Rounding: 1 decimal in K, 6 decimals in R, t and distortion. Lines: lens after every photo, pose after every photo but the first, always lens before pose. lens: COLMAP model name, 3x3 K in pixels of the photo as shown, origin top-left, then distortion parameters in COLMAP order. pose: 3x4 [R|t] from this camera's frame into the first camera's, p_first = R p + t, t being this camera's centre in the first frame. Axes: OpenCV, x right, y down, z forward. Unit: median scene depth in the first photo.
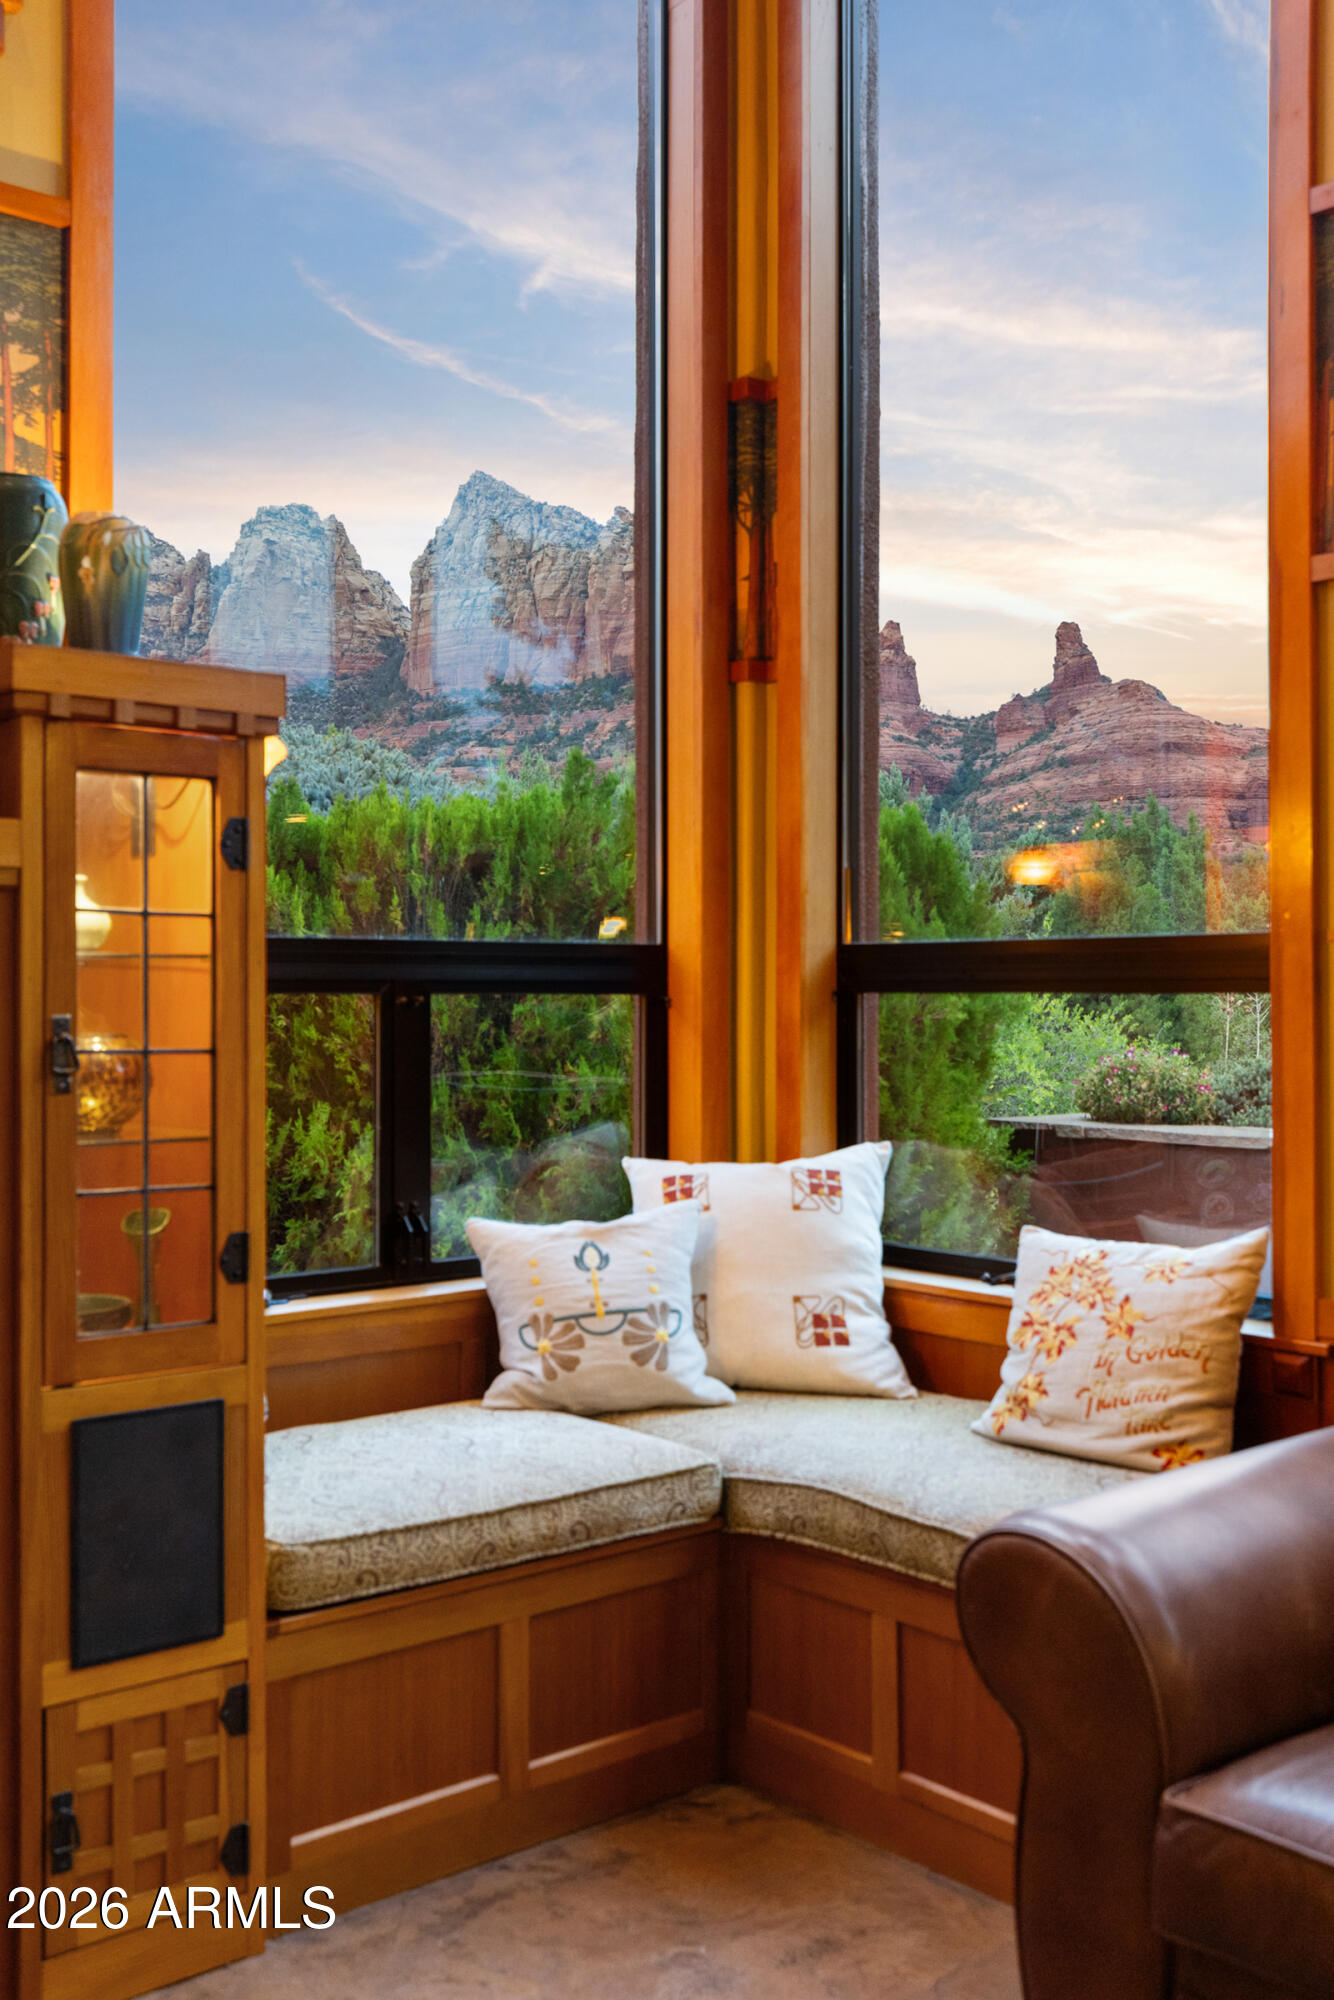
lens RADIAL K [[1963.0, 0, 665.8], [0, 1963.0, 1001.4], [0, 0, 1]] dist [-0.011962, 0.000000]
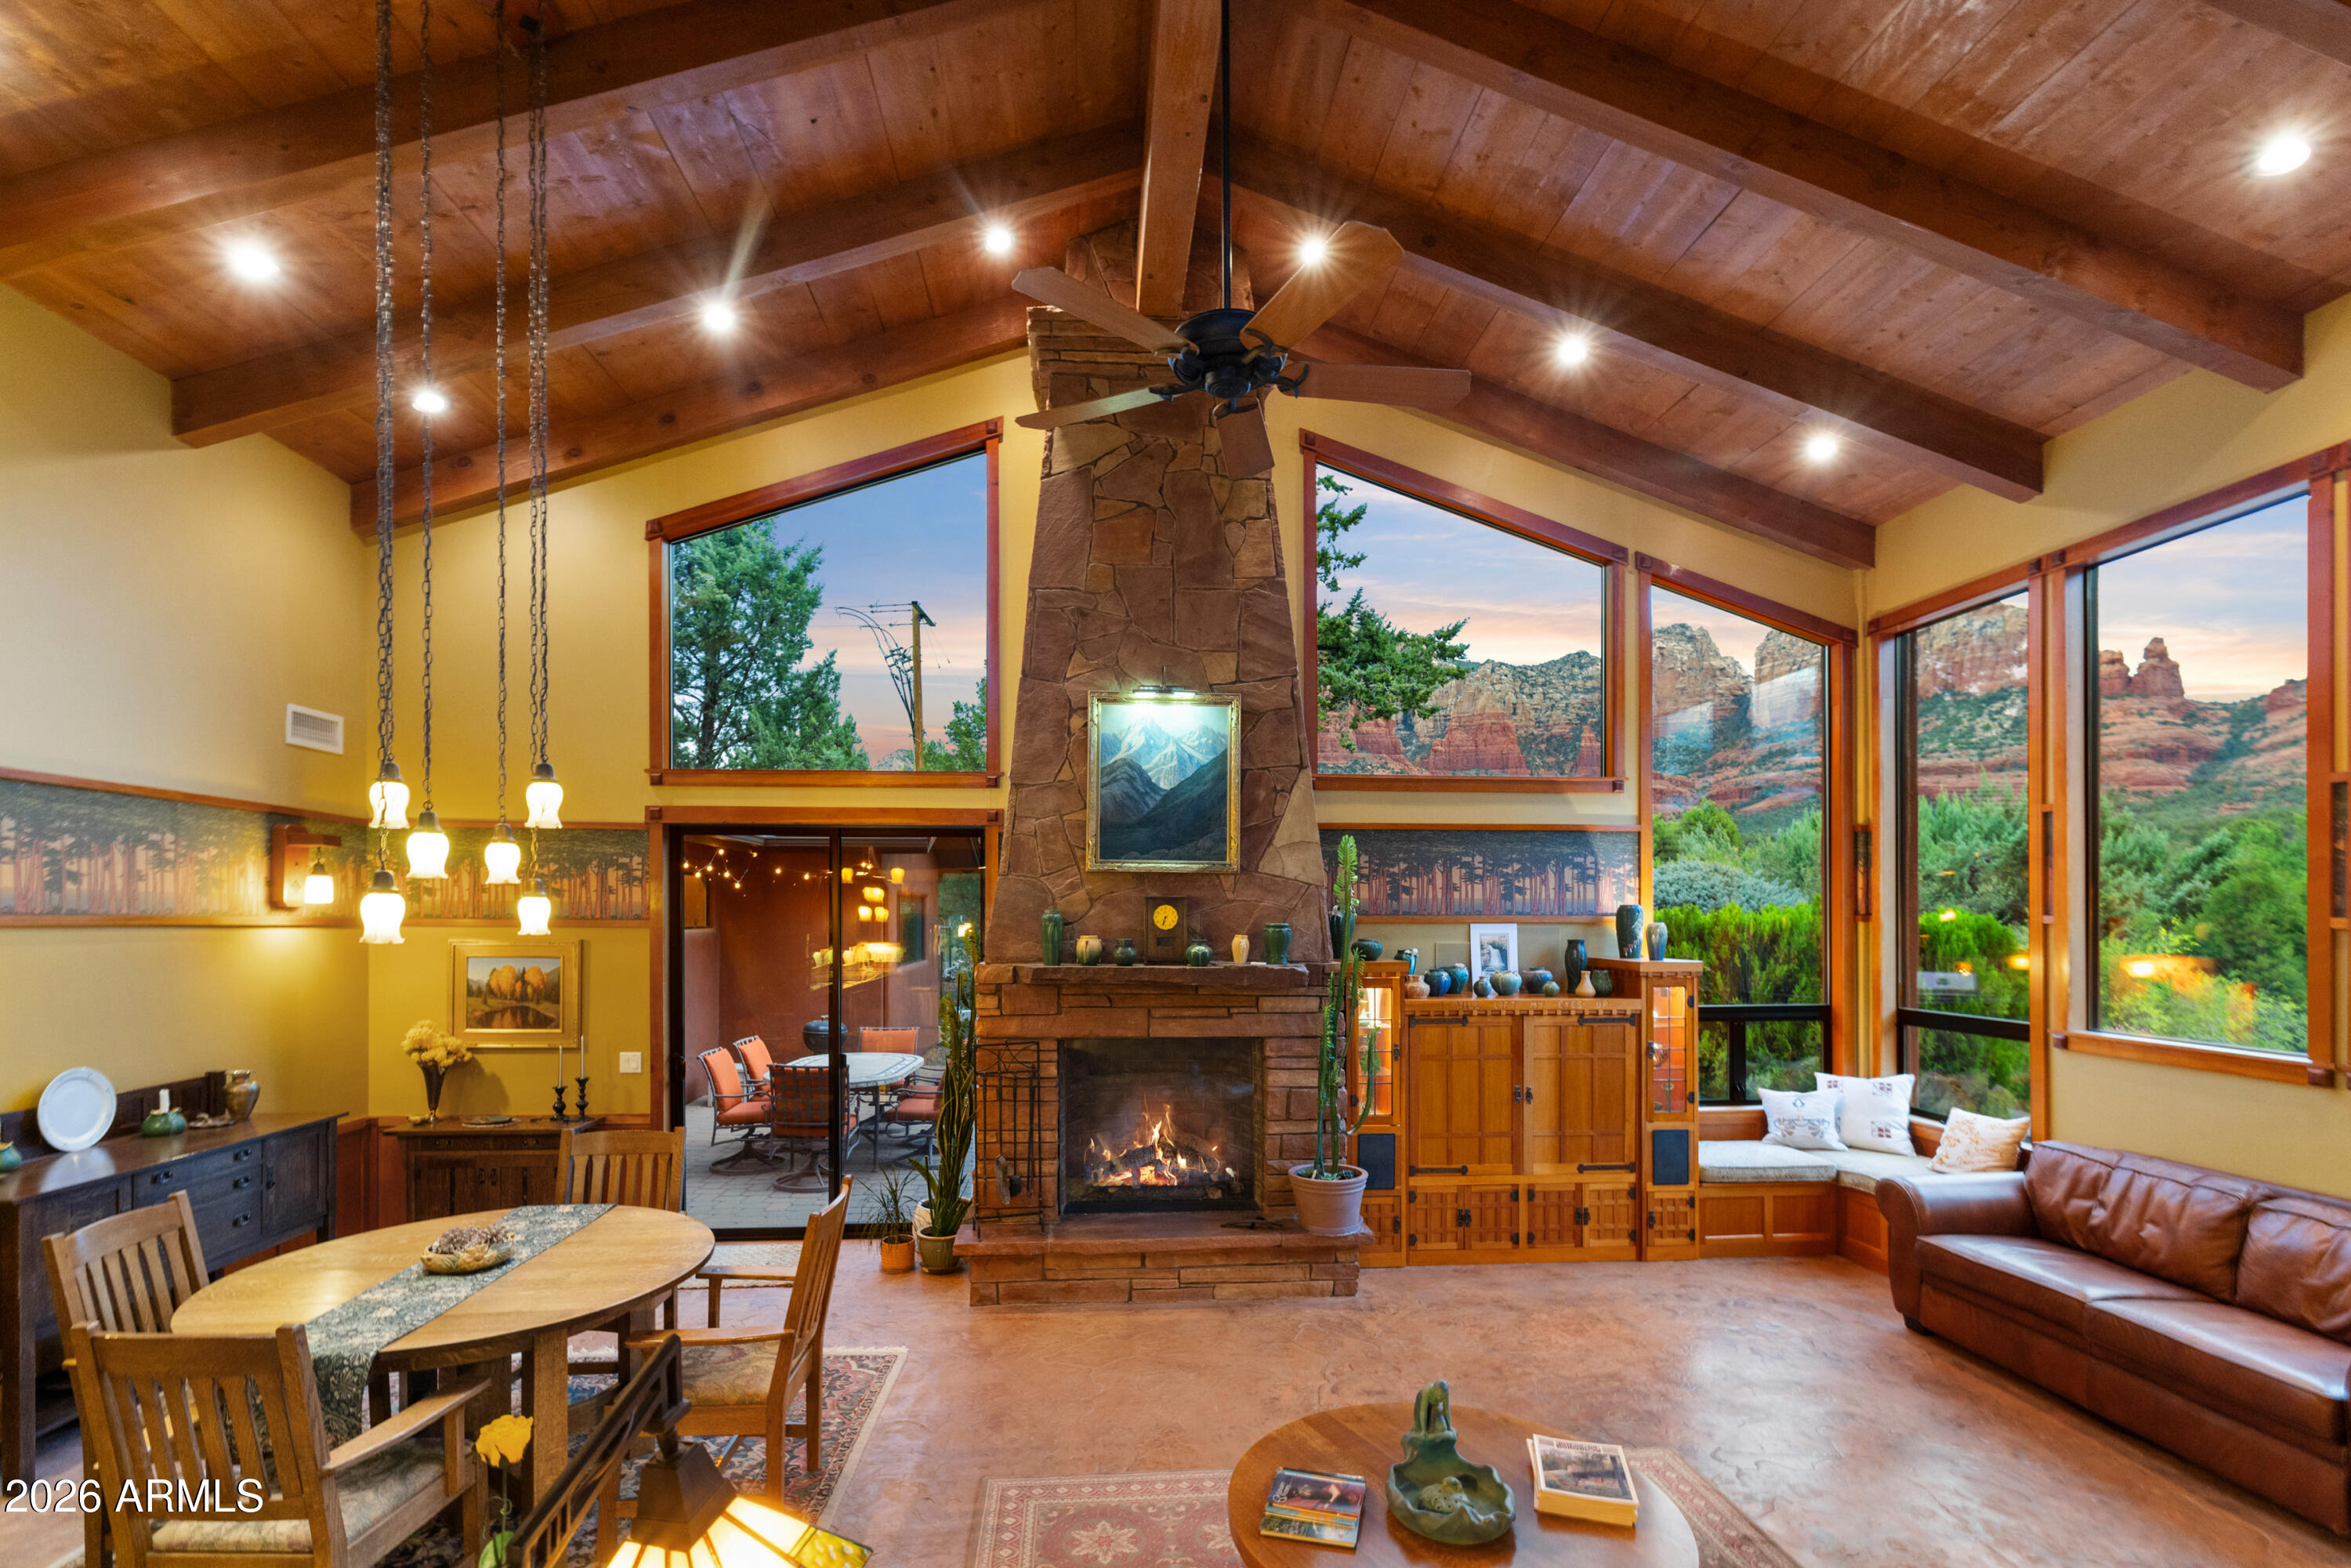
lens RADIAL K [[1065.2, 0, 1167.6], [0, 1065.2, 916.3], [0, 0, 1]] dist [0.004836, 0.001530]
pose [[0.806611, -0.003113, -0.591074, 0.164387], [0.002519, 0.999995, -0.001828, -0.182422], [0.591077, -0.000014, 0.806615, -1.077698]]
